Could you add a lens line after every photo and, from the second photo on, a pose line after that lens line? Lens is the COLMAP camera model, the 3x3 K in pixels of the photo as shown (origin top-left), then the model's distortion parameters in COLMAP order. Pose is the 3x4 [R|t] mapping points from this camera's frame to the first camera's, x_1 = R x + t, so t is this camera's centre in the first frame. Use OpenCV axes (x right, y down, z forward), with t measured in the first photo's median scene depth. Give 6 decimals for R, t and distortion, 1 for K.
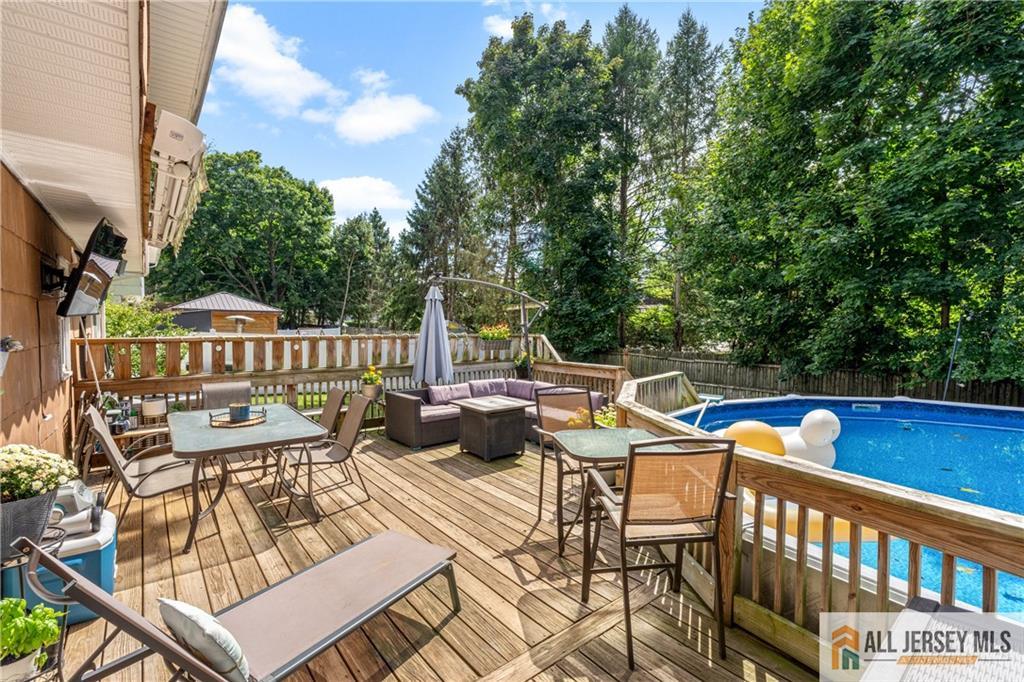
lens RADIAL K [[458.5, 0, 512.0], [0, 458.5, 341.0], [0, 0, 1]] dist [-0.000013, 0.000073]
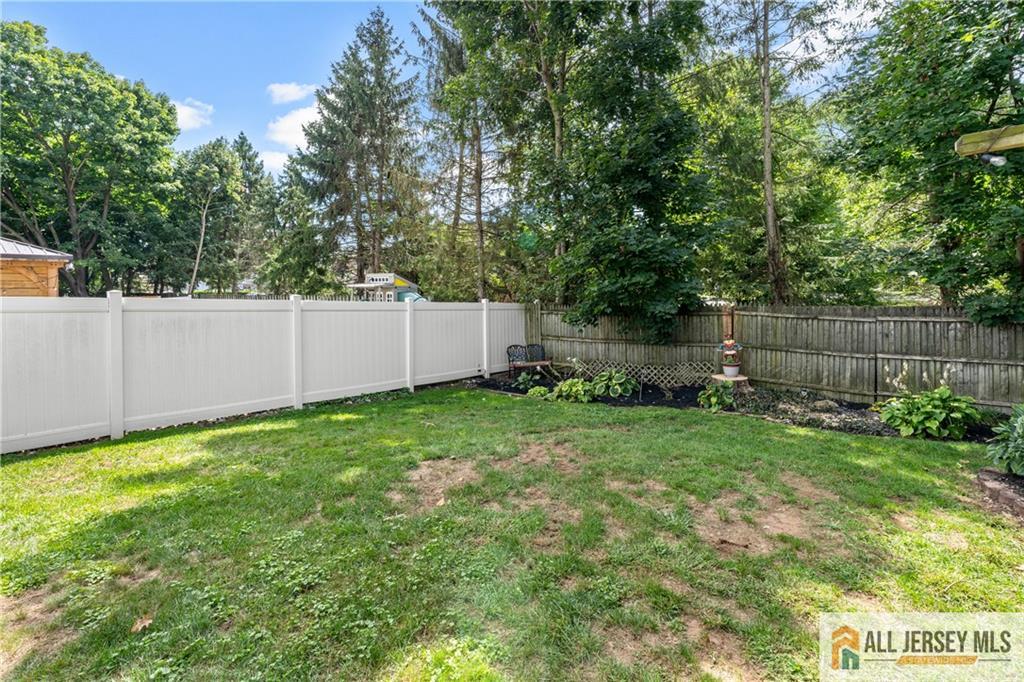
lens RADIAL K [[459.1, 0, 513.3], [0, 459.1, 295.4], [0, 0, 1]] dist [0.000727, 0.000486]
pose [[0.965171, -0.027796, 0.260140, -0.085582], [0.034553, 0.999173, -0.021439, 0.002693], [-0.259329, 0.029681, 0.965333, 0.203027]]
